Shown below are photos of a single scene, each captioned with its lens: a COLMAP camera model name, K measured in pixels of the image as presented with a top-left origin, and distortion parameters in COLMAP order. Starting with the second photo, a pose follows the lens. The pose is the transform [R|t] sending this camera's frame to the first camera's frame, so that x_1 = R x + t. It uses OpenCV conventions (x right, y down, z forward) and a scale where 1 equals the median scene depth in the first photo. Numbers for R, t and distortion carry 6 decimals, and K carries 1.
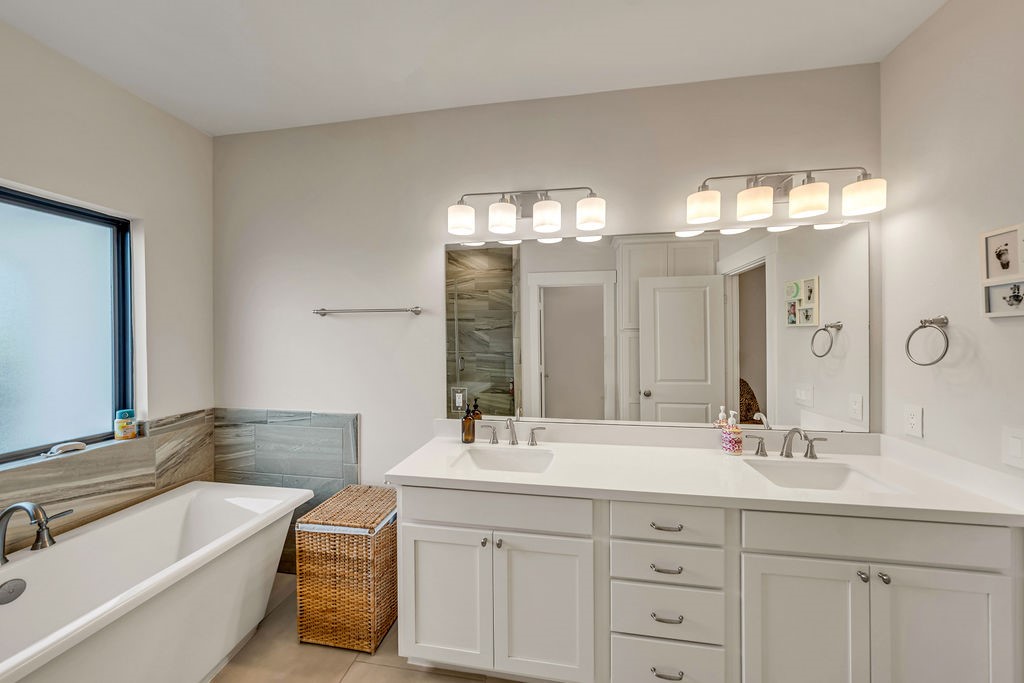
lens RADIAL K [[355.5, 0, 510.5], [0, 355.5, 339.4], [0, 0, 1]] dist [-0.001933, 0.000067]
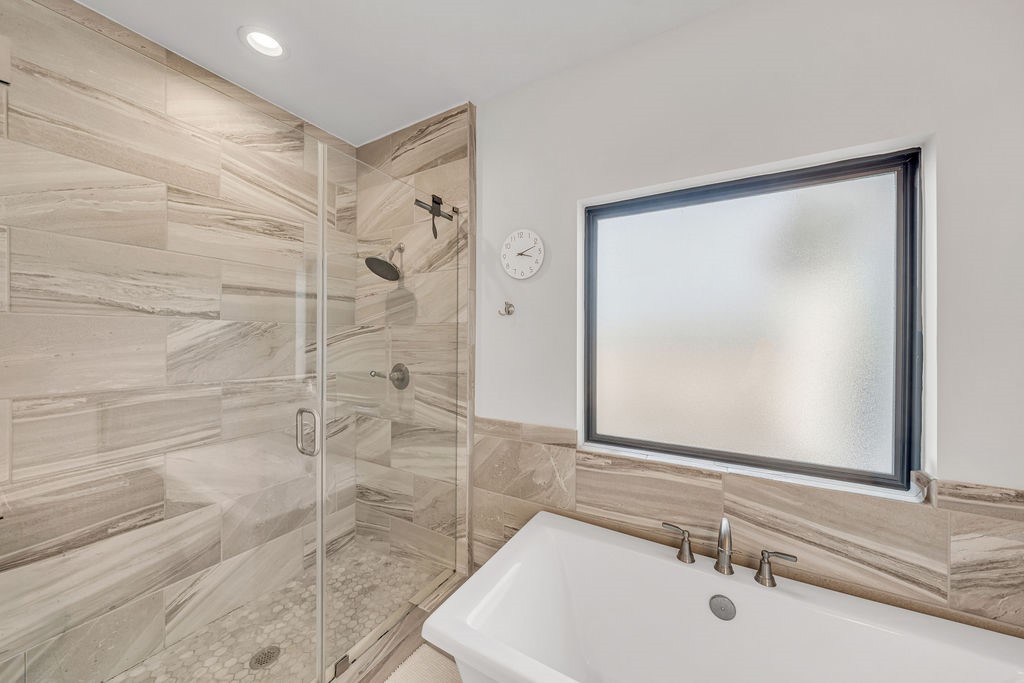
lens RADIAL K [[355.5, 0, 510.5], [0, 355.5, 339.4], [0, 0, 1]] dist [-0.001933, 0.000067]
pose [[-0.345038, 0.010243, -0.938533, -0.244437], [-0.007418, 0.999879, 0.013640, -0.001290], [0.938559, 0.011669, -0.344921, 0.550256]]
